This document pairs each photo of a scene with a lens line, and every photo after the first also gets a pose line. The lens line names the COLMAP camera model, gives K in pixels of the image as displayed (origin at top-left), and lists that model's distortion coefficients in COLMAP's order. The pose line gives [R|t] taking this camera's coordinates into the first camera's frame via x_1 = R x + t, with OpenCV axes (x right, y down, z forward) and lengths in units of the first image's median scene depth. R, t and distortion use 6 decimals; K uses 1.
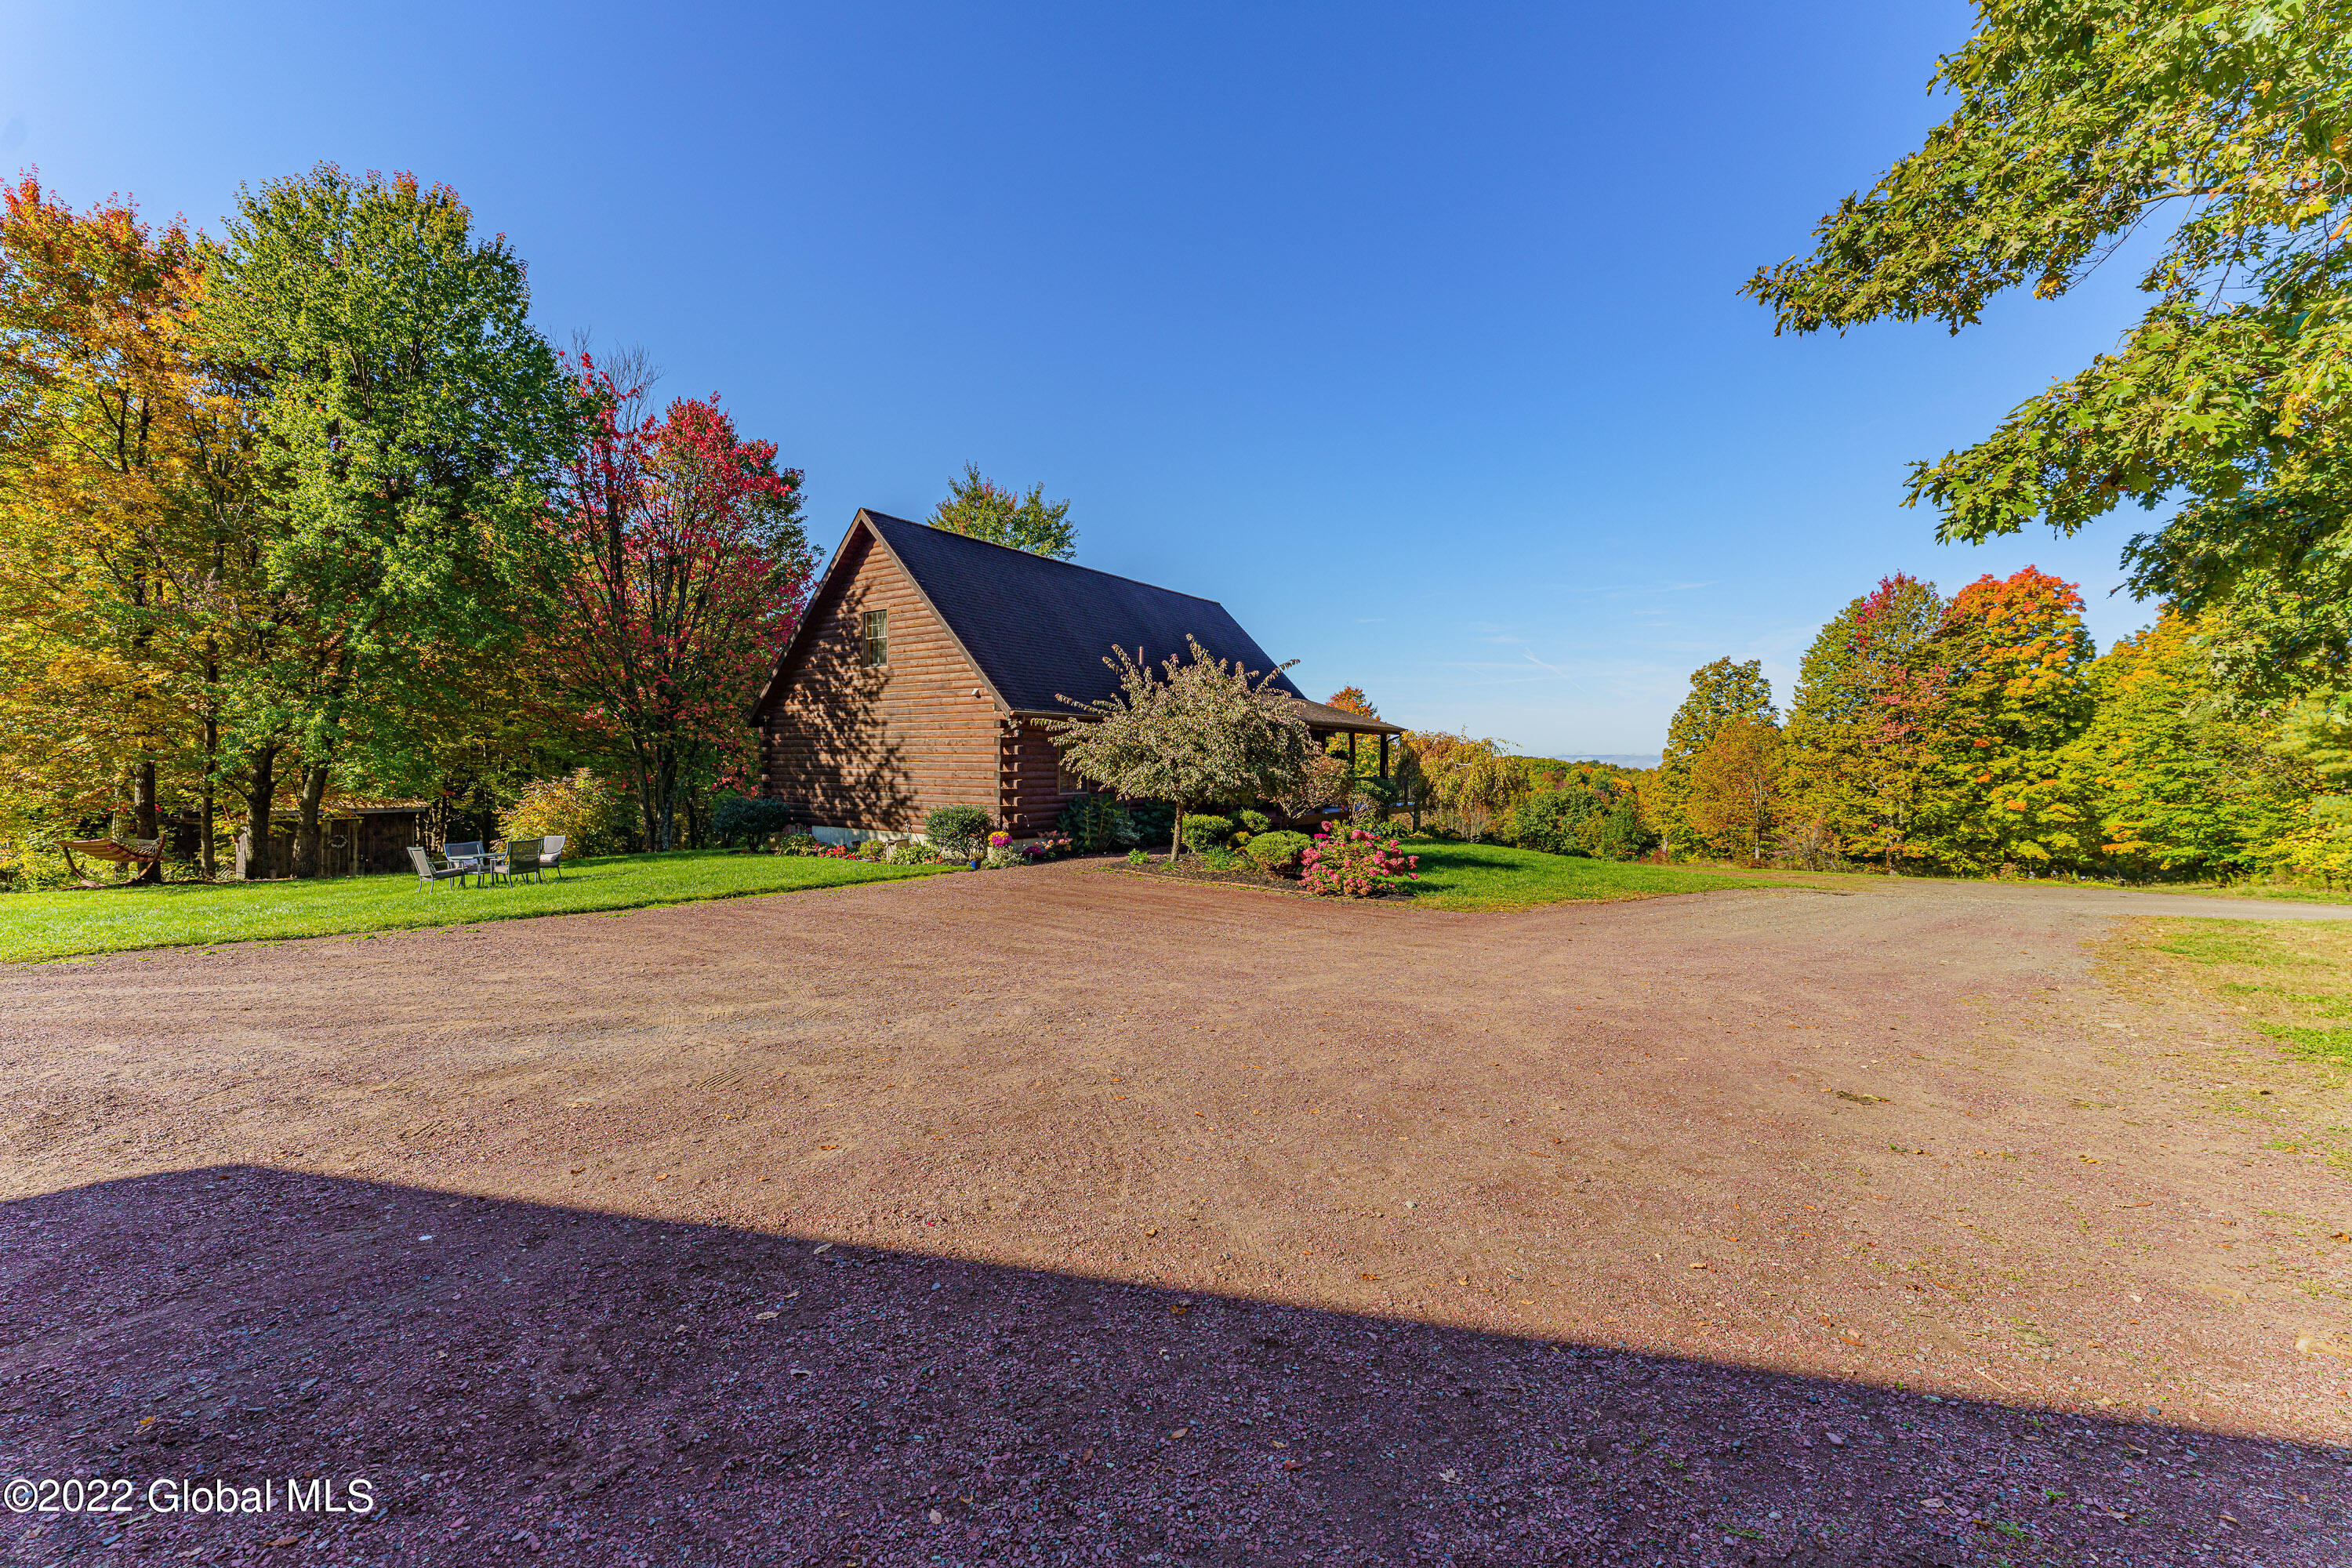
lens RADIAL K [[936.0, 0, 1173.2], [0, 936.0, 774.5], [0, 0, 1]] dist [0.001416, 0.000044]
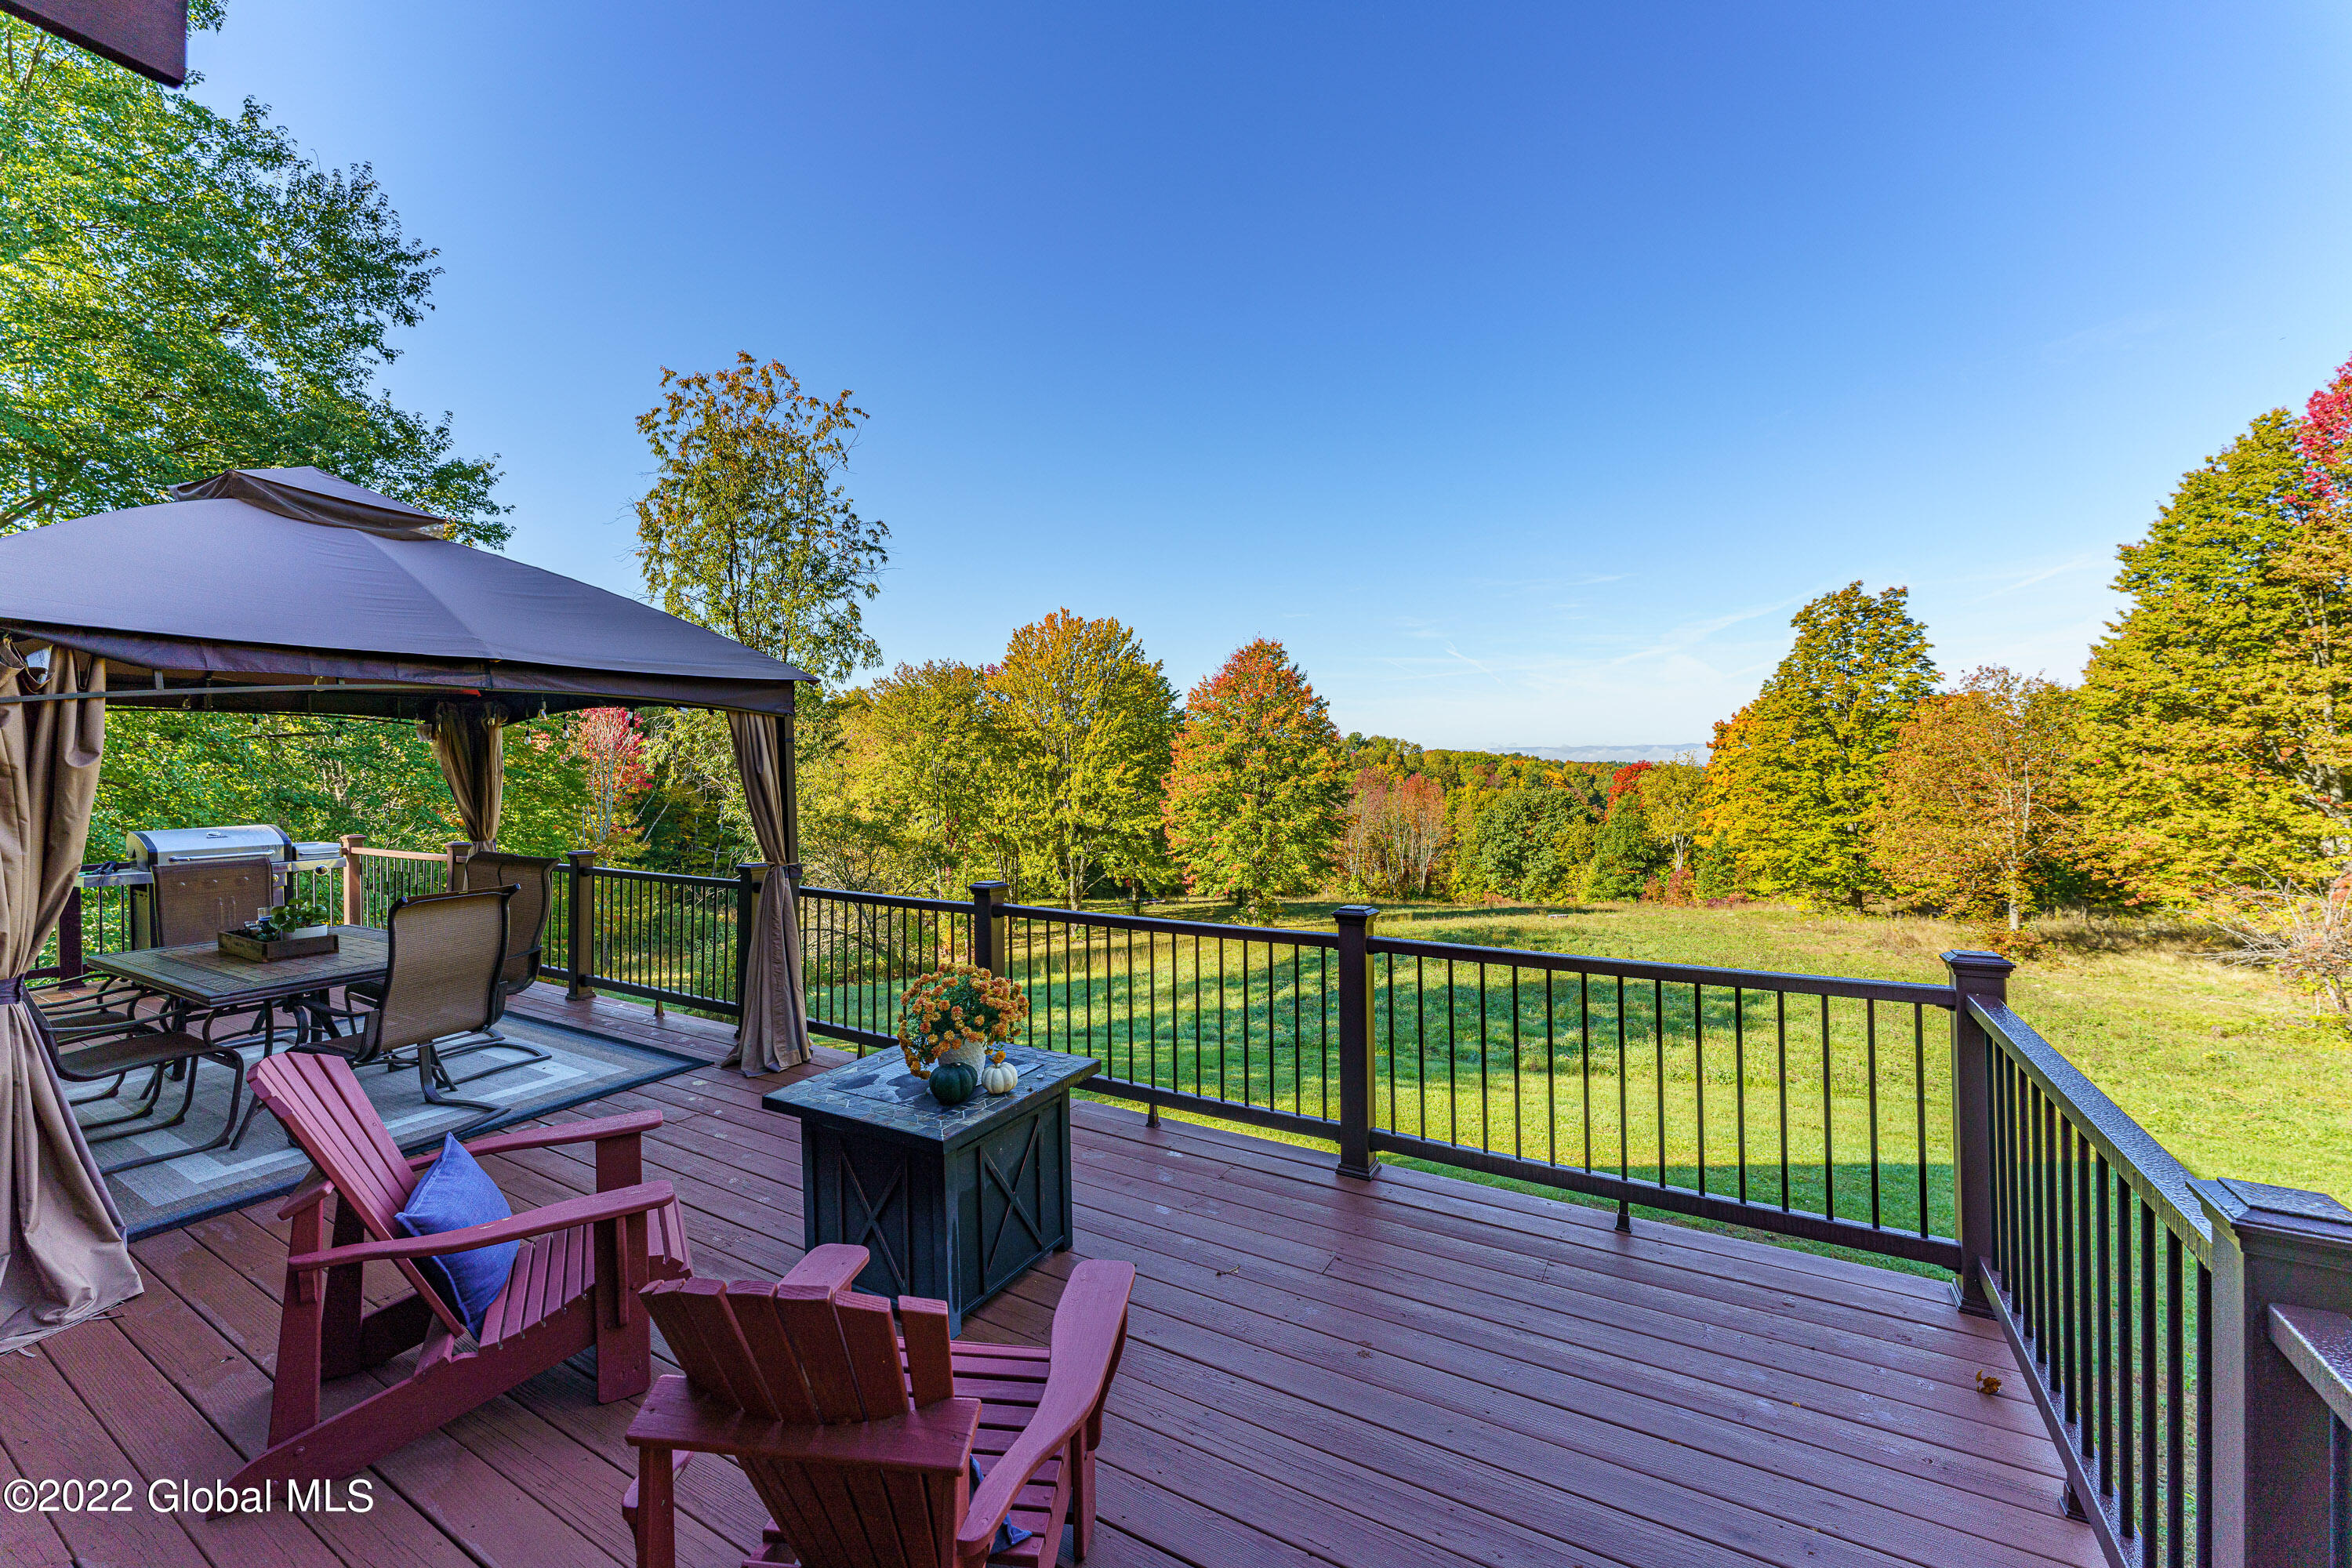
lens RADIAL K [[935.2, 0, 1168.5], [0, 935.2, 779.8], [0, 0, 1]] dist [0.002264, -0.000064]
pose [[0.997341, -0.019643, 0.070186, 0.085683], [0.019193, 0.999791, 0.007066, -0.007197], [-0.070310, -0.005701, 0.997509, 0.406444]]
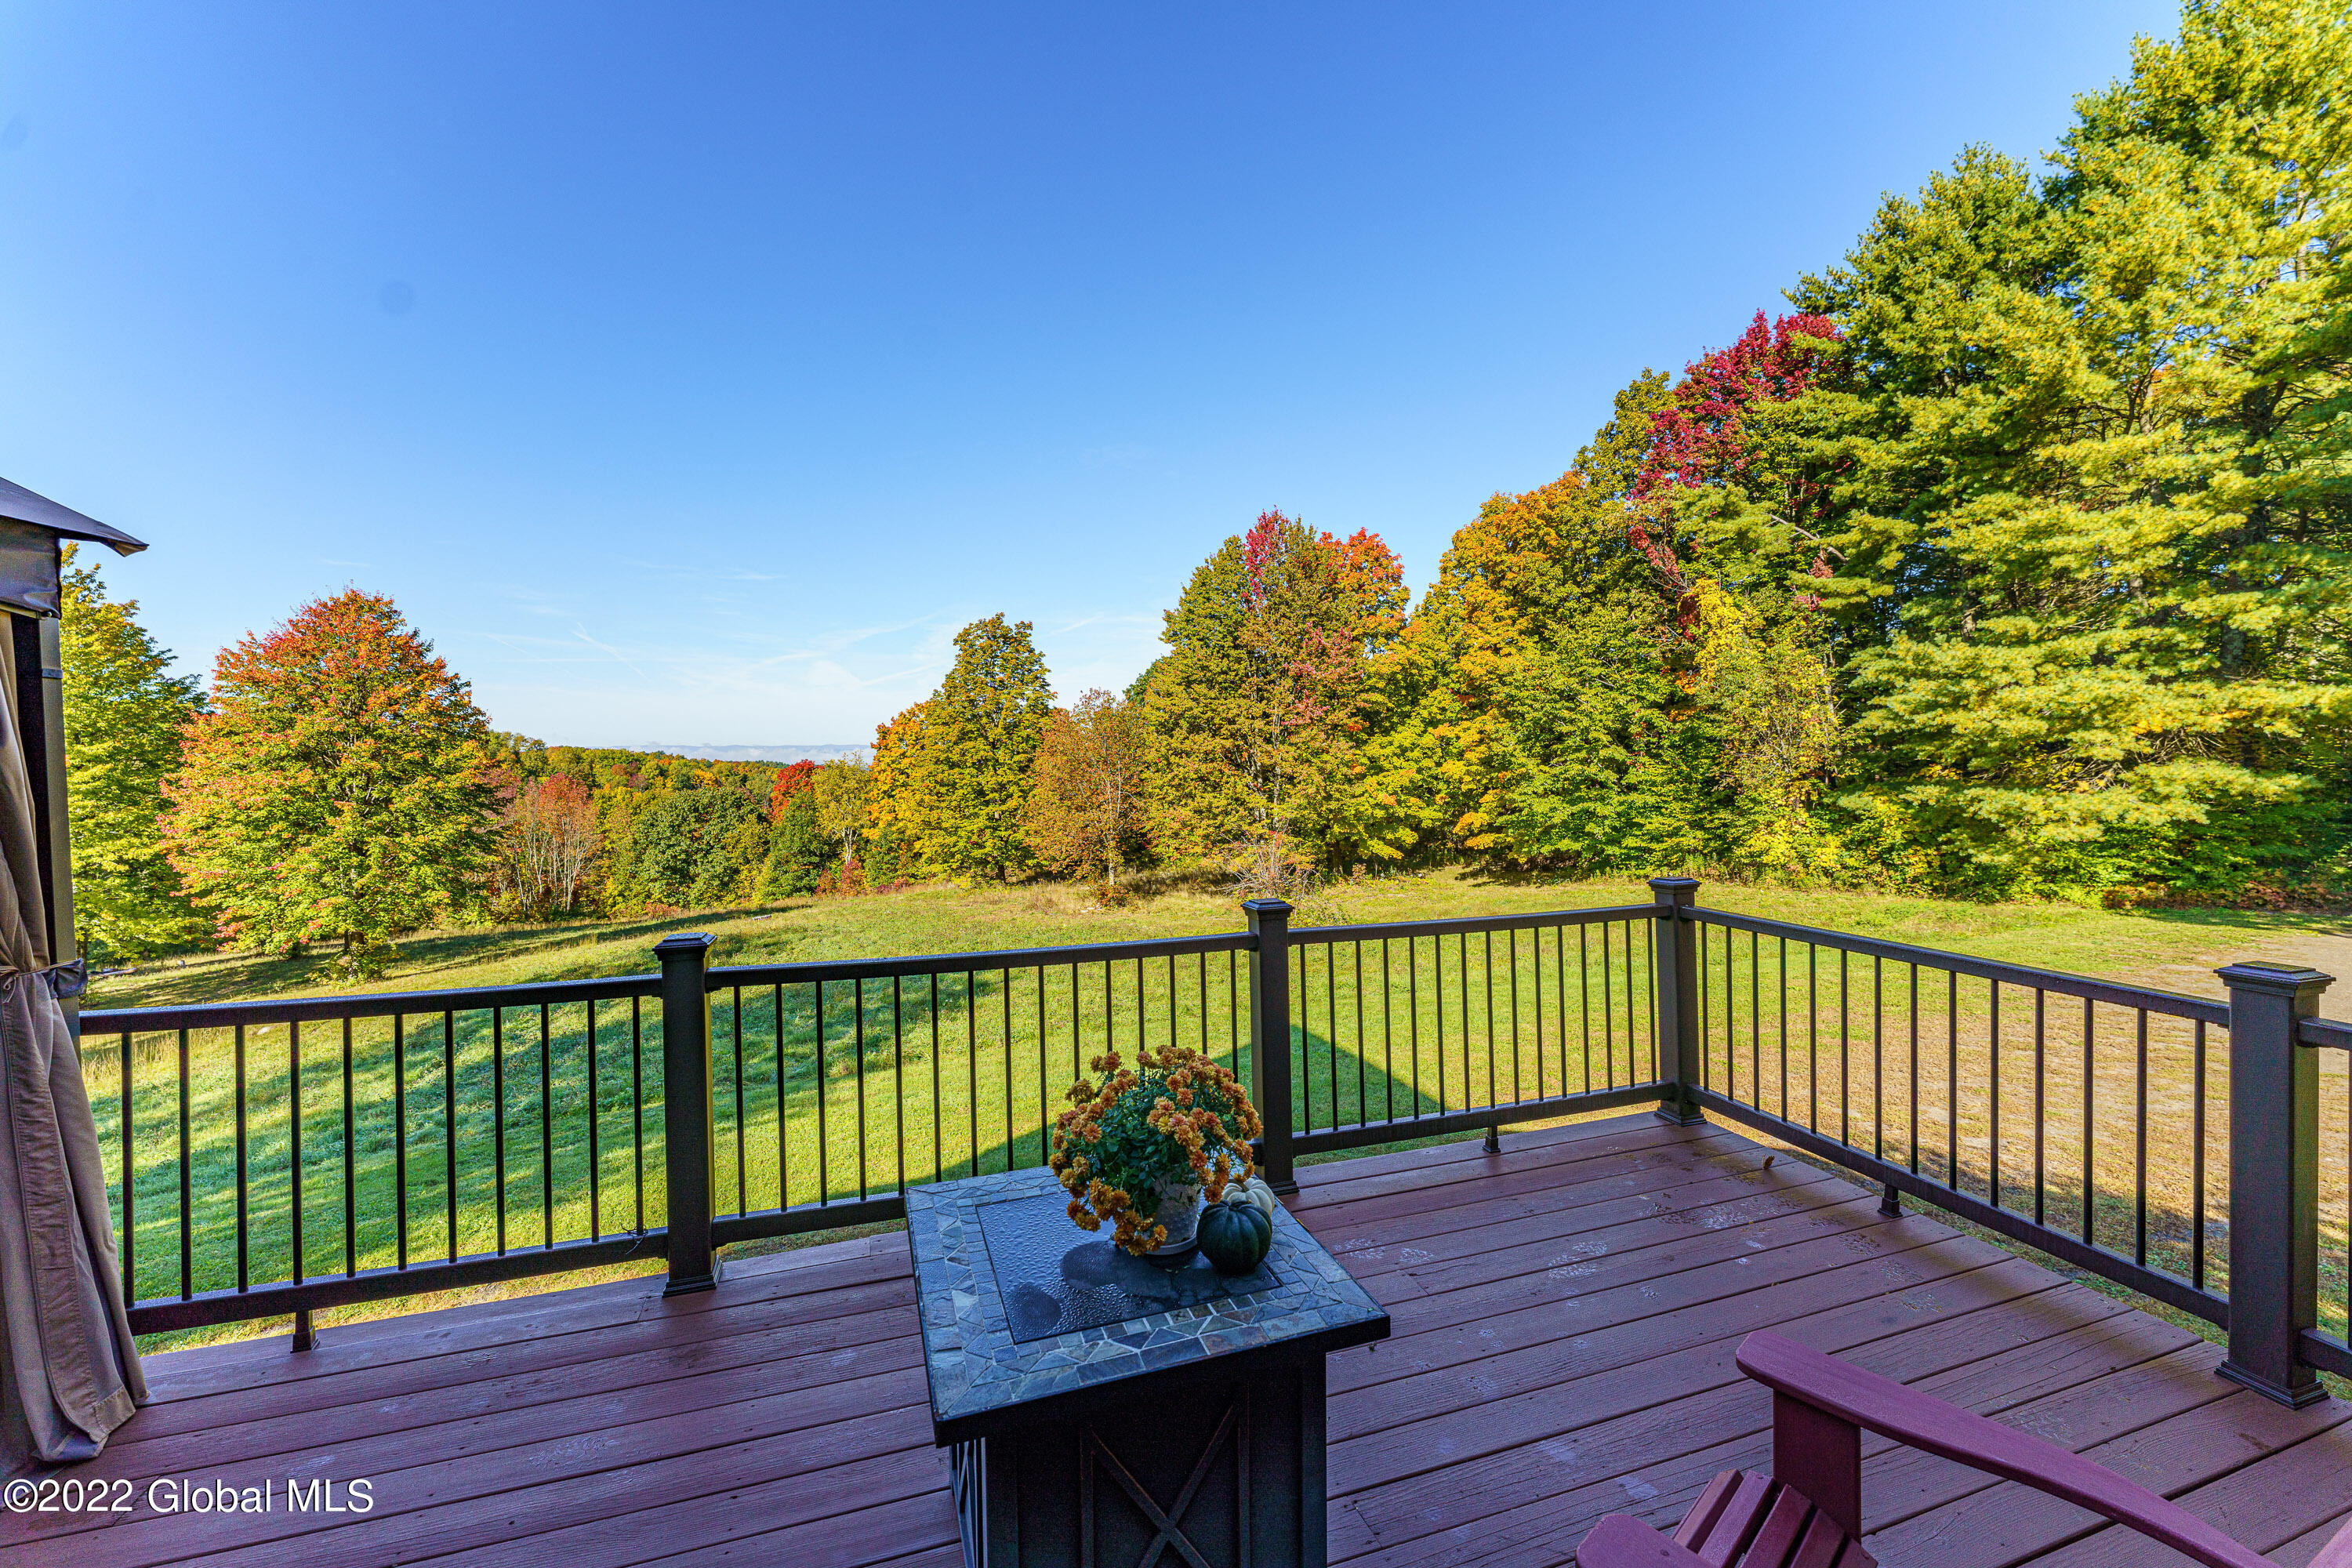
lens RADIAL K [[936.0, 0, 1173.2], [0, 936.0, 774.5], [0, 0, 1]] dist [0.001416, 0.000044]
pose [[0.597556, -0.025634, 0.801418, 0.061159], [0.017587, 0.999667, 0.018862, -0.006893], [-0.801635, 0.002824, 0.597808, 0.430703]]
